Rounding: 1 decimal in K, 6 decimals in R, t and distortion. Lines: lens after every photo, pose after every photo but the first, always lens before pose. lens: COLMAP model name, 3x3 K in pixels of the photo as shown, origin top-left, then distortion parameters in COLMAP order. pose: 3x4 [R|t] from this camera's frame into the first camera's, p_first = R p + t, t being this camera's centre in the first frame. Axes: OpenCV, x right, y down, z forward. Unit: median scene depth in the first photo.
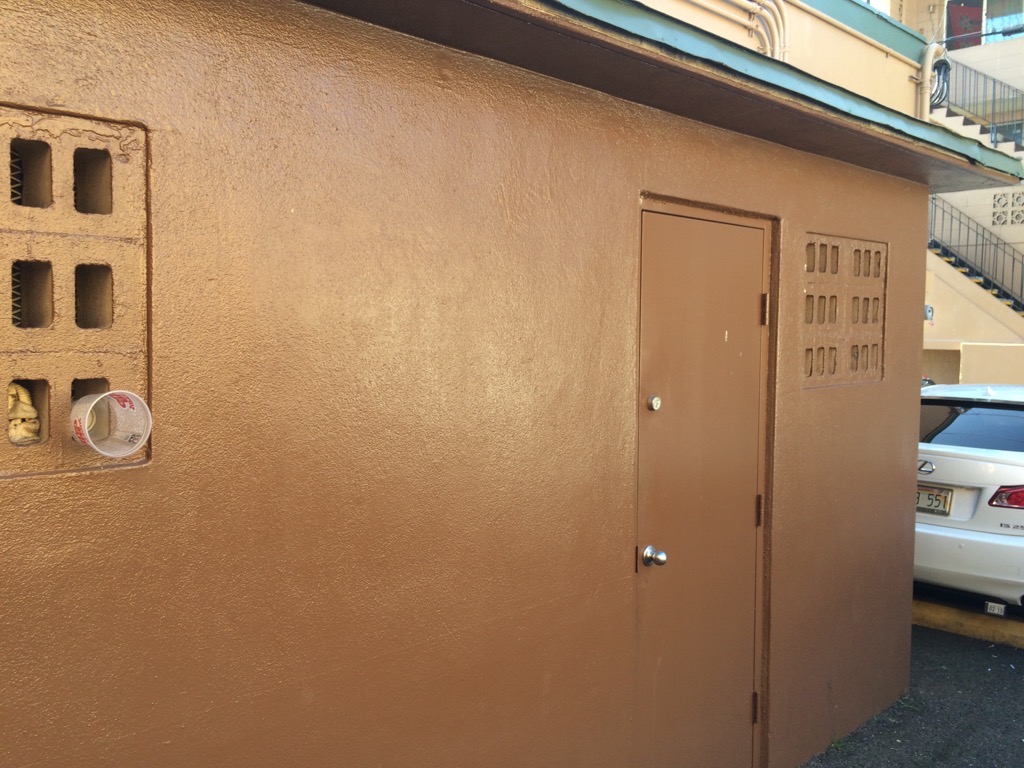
lens RADIAL K [[877.0, 0, 505.6], [0, 877.0, 381.9], [0, 0, 1]] dist [0.060859, -0.083589]
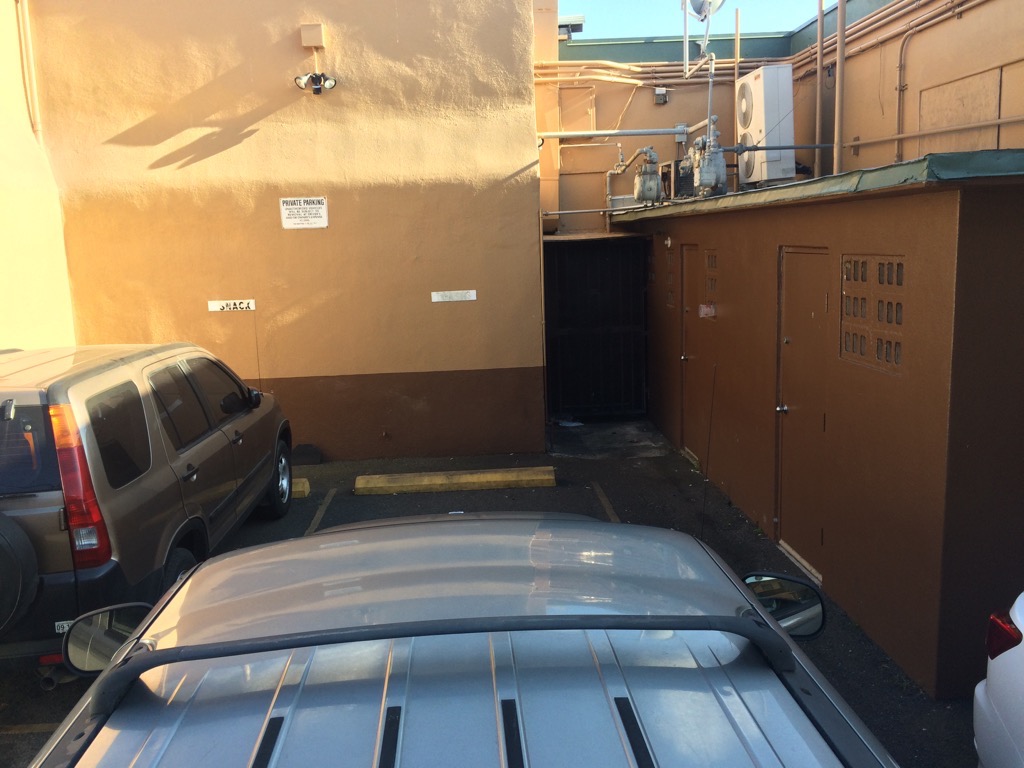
lens RADIAL K [[877.0, 0, 506.0], [0, 877.0, 380.0], [0, 0, 1]] dist [0.060859, -0.083589]
pose [[-0.666246, 0.140658, -0.732347, 1.719652], [-0.013483, 0.979618, 0.200416, -0.234612], [0.745610, 0.143401, -0.650770, 1.461131]]
